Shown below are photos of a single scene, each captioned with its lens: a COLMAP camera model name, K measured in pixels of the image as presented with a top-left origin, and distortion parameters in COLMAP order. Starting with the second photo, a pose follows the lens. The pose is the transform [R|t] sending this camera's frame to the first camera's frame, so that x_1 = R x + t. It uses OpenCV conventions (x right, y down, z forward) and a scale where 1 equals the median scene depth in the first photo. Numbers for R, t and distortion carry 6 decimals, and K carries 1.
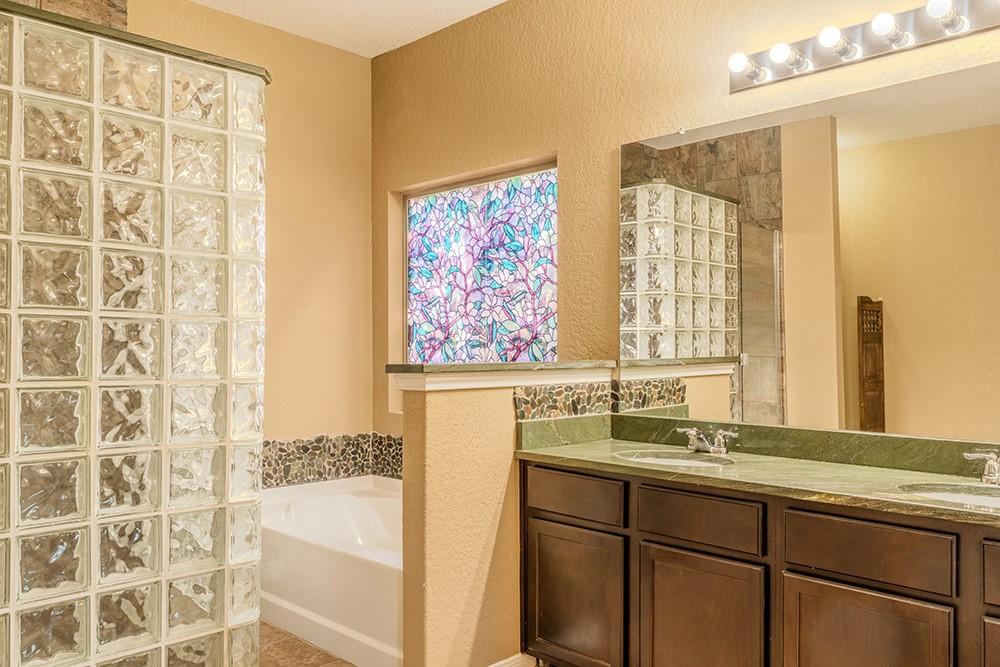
lens RADIAL K [[776.1, 0, 500.0], [0, 776.1, 333.5], [0, 0, 1]] dist [0.008437, 0.000934]
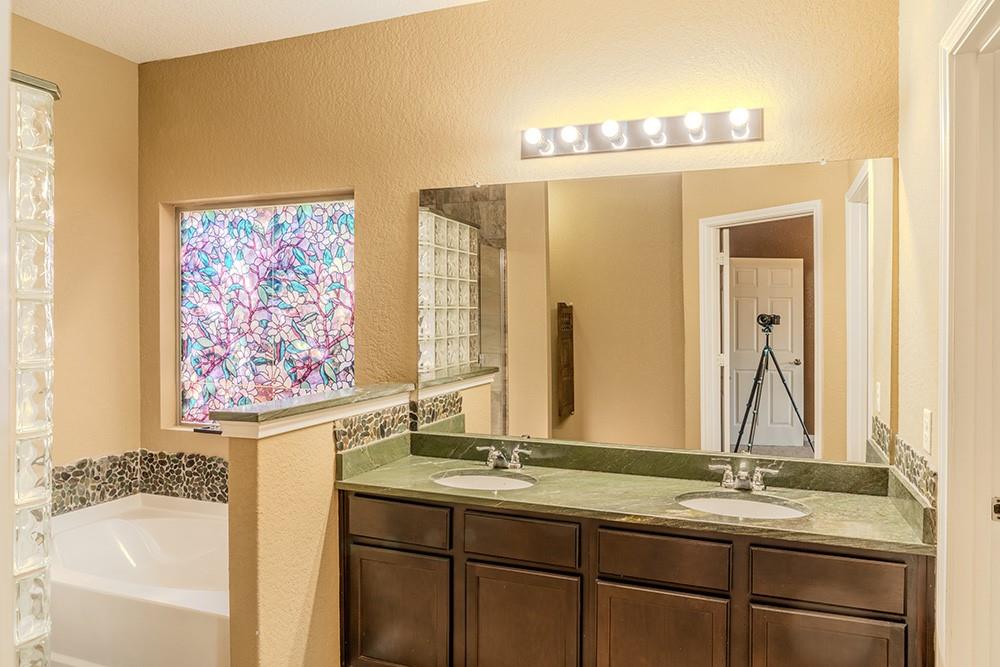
lens RADIAL K [[669.4, 0, 502.9], [0, 669.4, 316.9], [0, 0, 1]] dist [-0.011064, -0.000654]
pose [[0.915269, 0.001056, 0.402842, -0.101653], [-0.006655, 0.999900, 0.012501, -0.062290], [-0.402789, -0.014123, 0.915184, 0.064027]]
